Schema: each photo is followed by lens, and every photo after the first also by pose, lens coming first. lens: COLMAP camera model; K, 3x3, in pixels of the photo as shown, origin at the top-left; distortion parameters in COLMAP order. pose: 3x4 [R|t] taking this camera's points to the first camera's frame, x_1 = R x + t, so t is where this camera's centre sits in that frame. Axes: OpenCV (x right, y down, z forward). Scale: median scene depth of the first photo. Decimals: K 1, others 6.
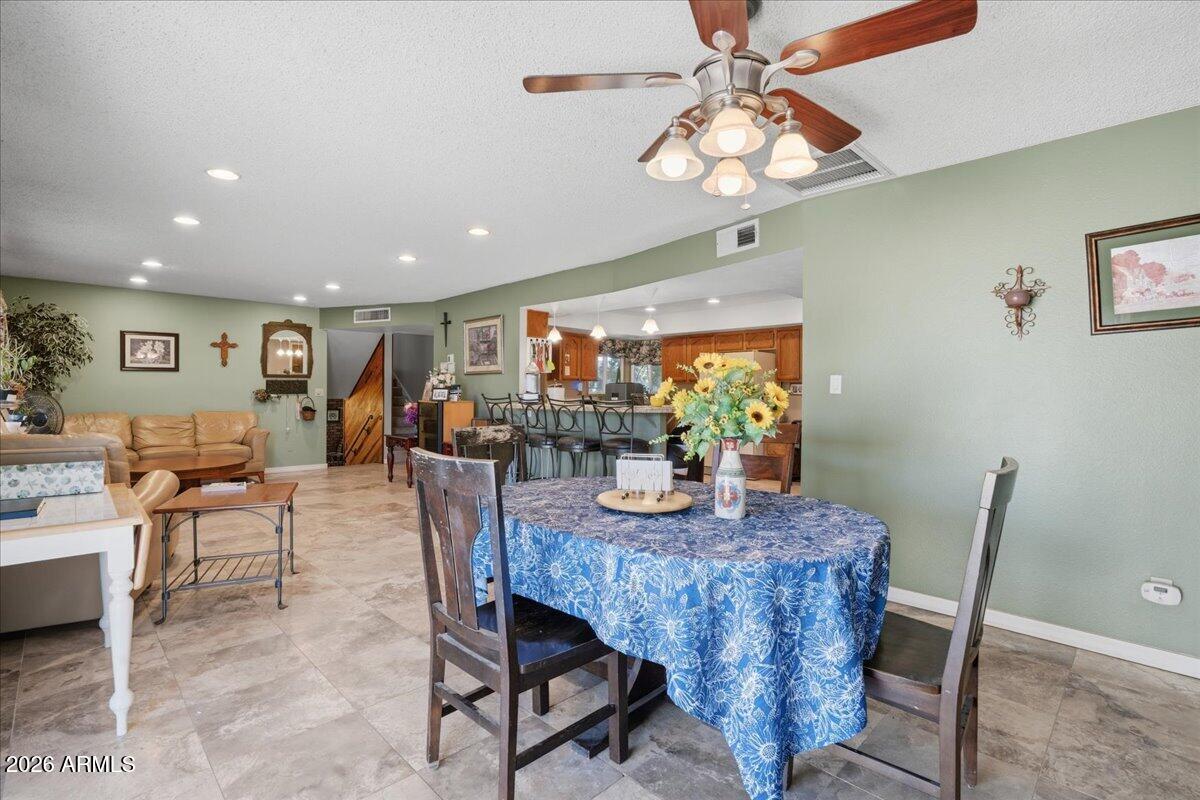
lens RADIAL K [[571.7, 0, 604.0], [0, 571.7, 385.0], [0, 0, 1]] dist [-0.067372, 0.026575]
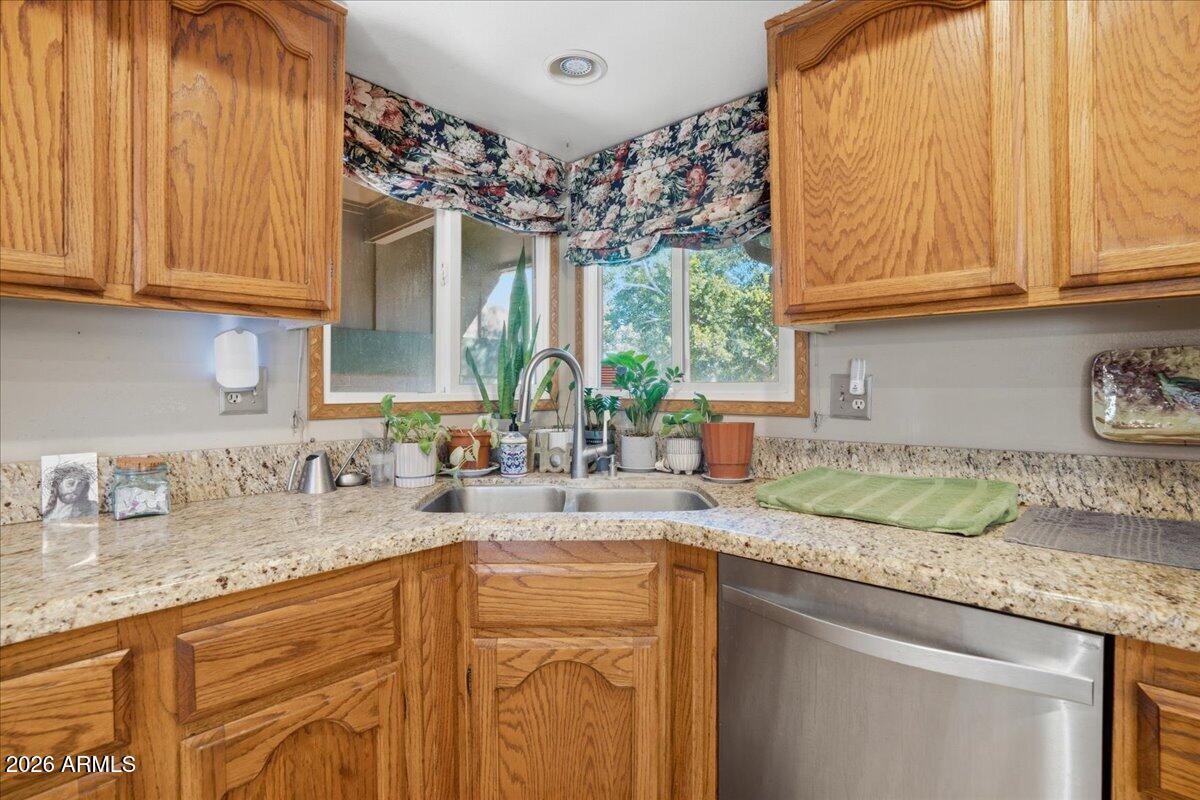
lens RADIAL K [[566.8, 0, 610.6], [0, 566.8, 389.2], [0, 0, 1]] dist [-0.066750, 0.024717]
pose [[0.998945, -0.009858, 0.044849, 0.066258], [0.008830, 0.999695, 0.023058, 0.010696], [-0.045062, -0.022638, 0.998728, 1.085477]]
